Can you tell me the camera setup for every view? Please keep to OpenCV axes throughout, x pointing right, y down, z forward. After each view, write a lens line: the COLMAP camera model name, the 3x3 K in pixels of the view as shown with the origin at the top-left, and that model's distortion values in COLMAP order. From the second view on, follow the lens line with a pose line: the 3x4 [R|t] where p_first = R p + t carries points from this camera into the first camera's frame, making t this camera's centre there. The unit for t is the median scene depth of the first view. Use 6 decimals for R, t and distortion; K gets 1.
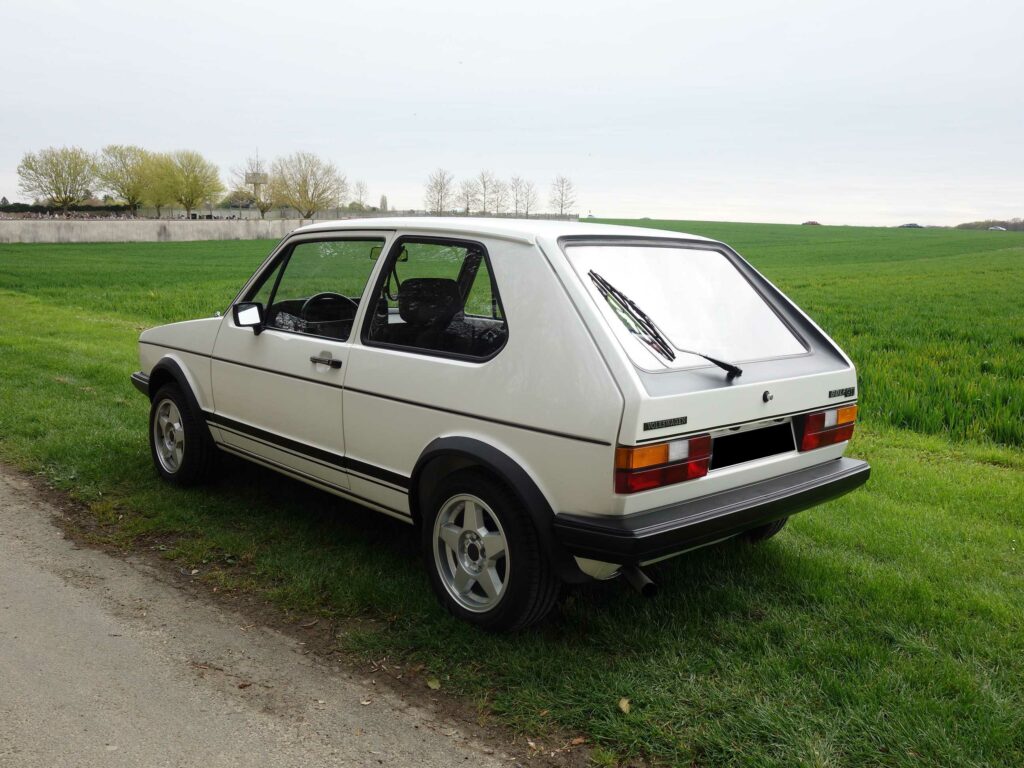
lens RADIAL K [[905.0, 0, 510.3], [0, 905.0, 386.5], [0, 0, 1]] dist [0.021201, -0.026752]
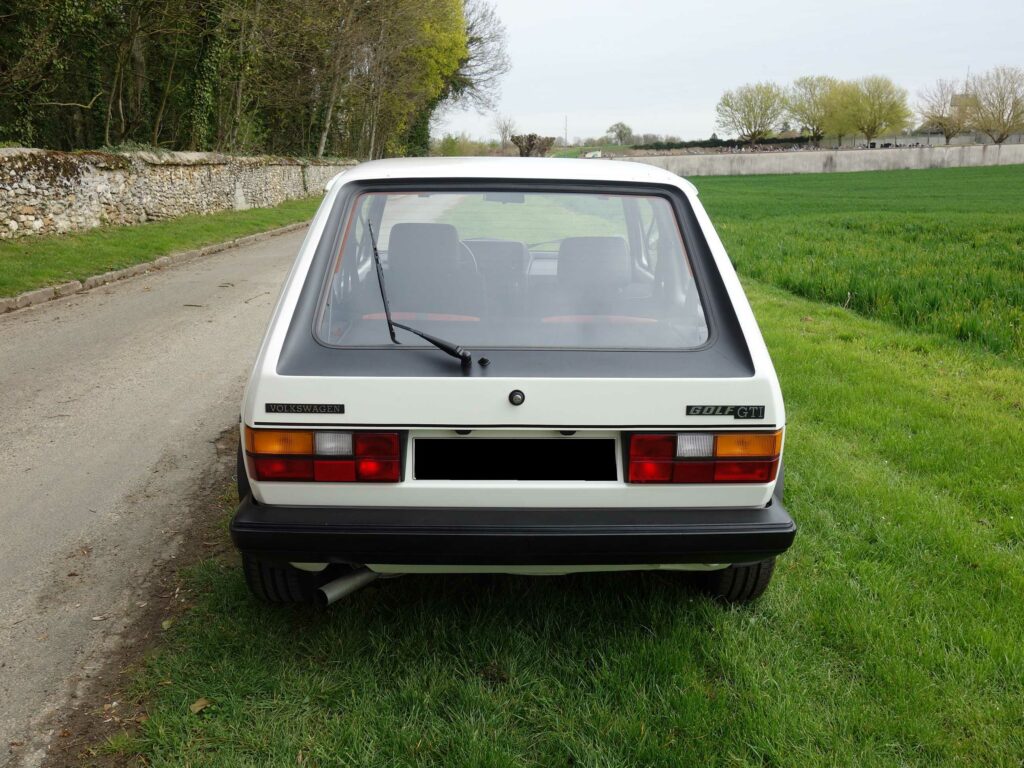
lens RADIAL K [[905.0, 0, 508.9], [0, 905.0, 385.1], [0, 0, 1]] dist [0.021201, -0.026752]
pose [[0.755226, 0.137705, -0.640836, 0.645681], [-0.091110, 0.990246, 0.105414, -0.065748], [0.649101, -0.021225, 0.760406, 0.370384]]
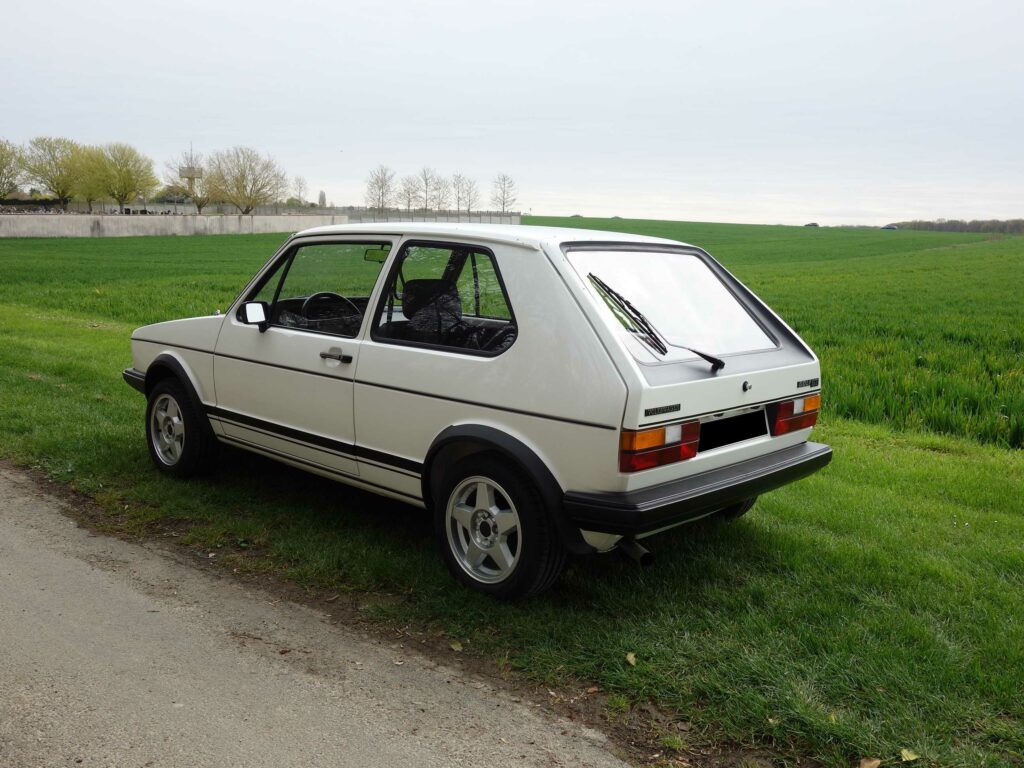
lens RADIAL K [[905.0, 0, 510.8], [0, 905.0, 386.8], [0, 0, 1]] dist [0.021201, -0.026752]
pose [[0.997889, -0.005314, 0.064732, -0.068537], [0.005101, 0.999981, 0.003447, 0.005355], [-0.064749, -0.003109, 0.997897, -0.085144]]
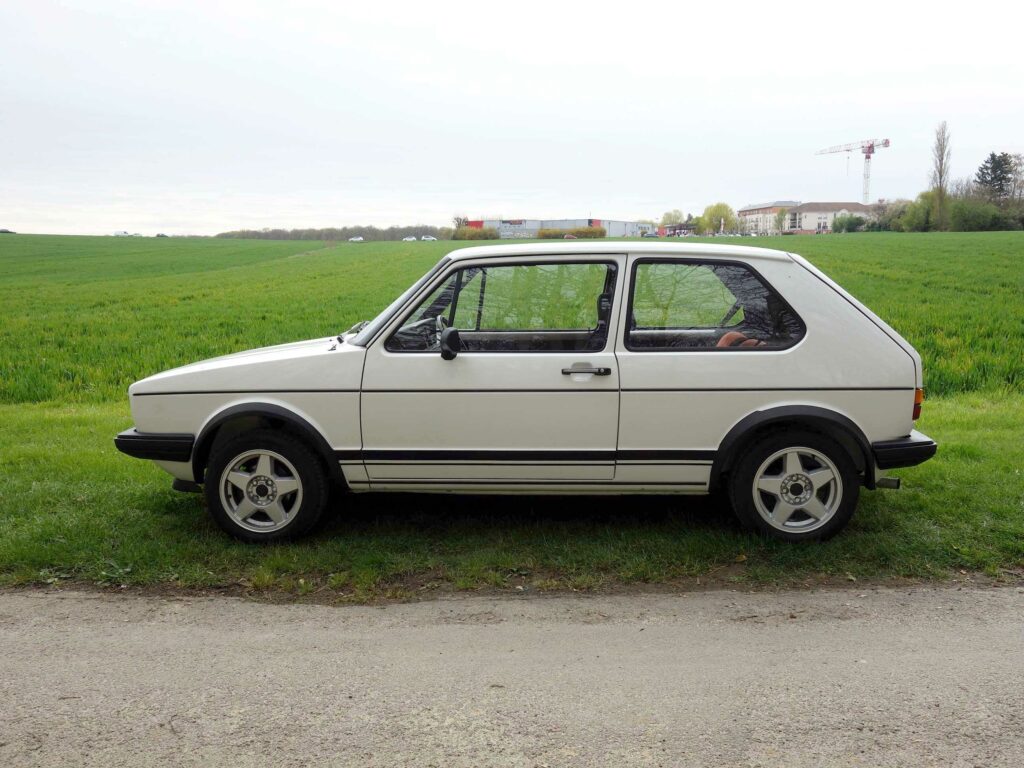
lens RADIAL K [[905.0, 0, 510.0], [0, 905.0, 384.3], [0, 0, 1]] dist [0.021201, -0.026752]
pose [[0.717104, -0.119982, 0.686561, -1.075522], [0.128619, 0.990933, 0.038833, -0.069107], [-0.684996, 0.060458, 0.726034, 0.254356]]
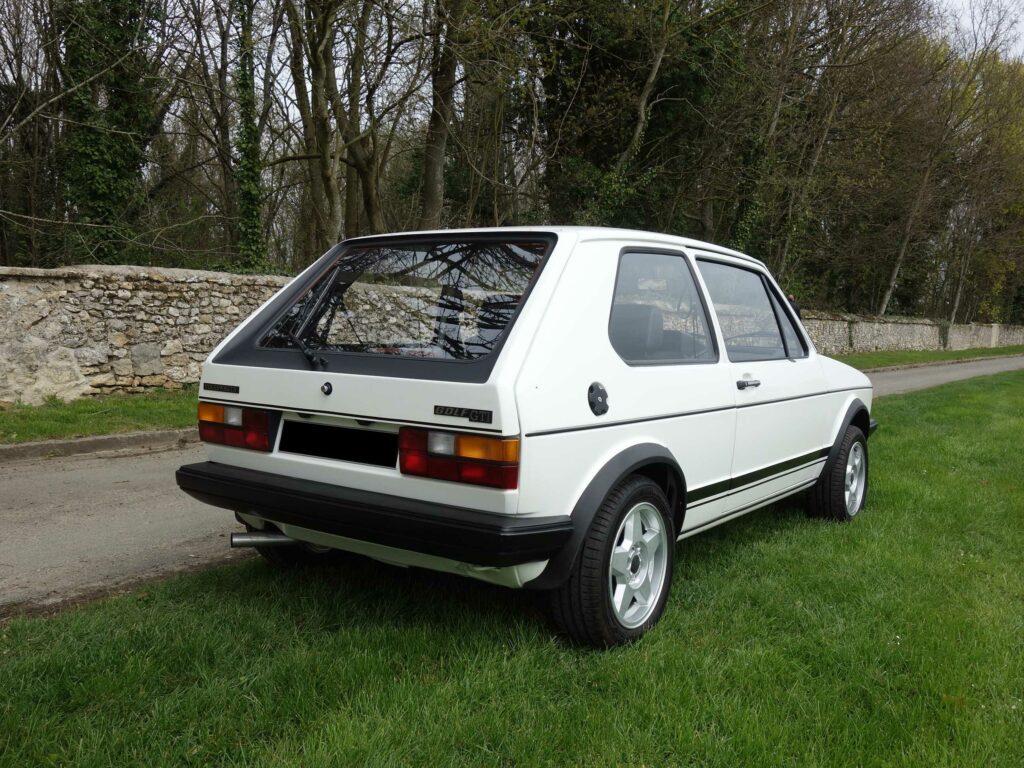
lens RADIAL K [[905.0, 0, 505.4], [0, 905.0, 382.8], [0, 0, 1]] dist [0.021201, -0.026752]
pose [[0.210048, 0.047750, -0.976524, 1.047557], [-0.168282, 0.985666, 0.012000, -0.031026], [0.963100, 0.161811, 0.215073, 0.837289]]
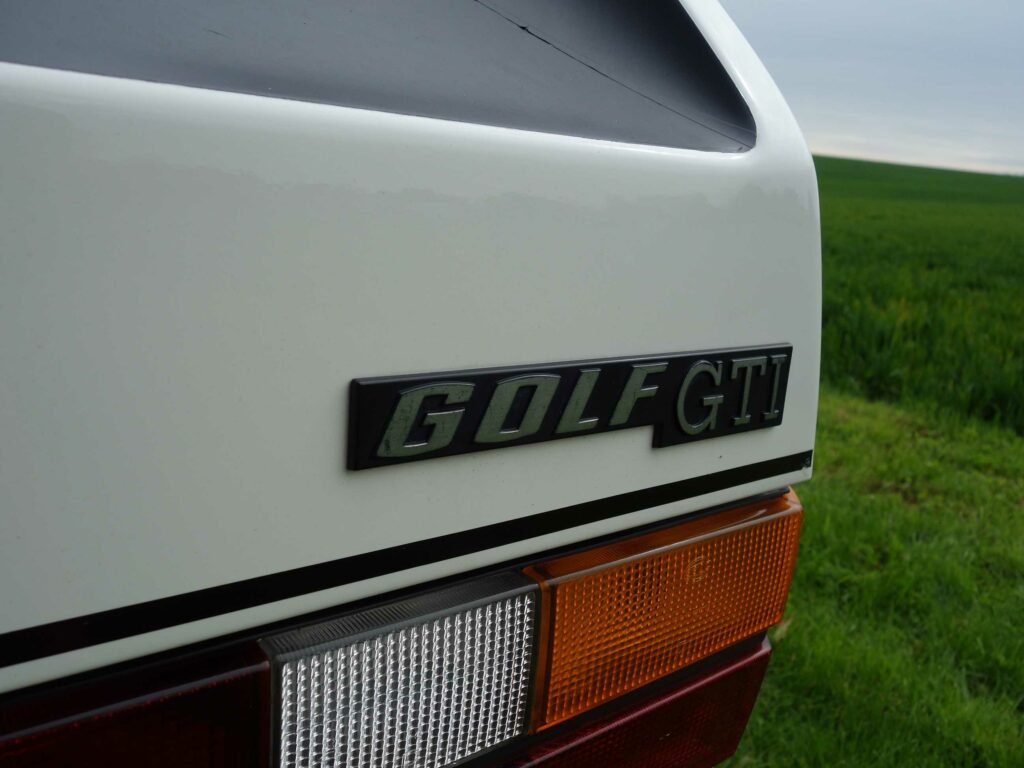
lens RADIAL K [[905.0, 0, 514.1], [0, 905.0, 385.8], [0, 0, 1]] dist [0.021201, -0.026752]
pose [[0.994724, 0.086608, -0.054986, 0.346527], [-0.081383, 0.992517, 0.091033, -0.001838], [0.062458, -0.086078, 0.994329, 0.874919]]
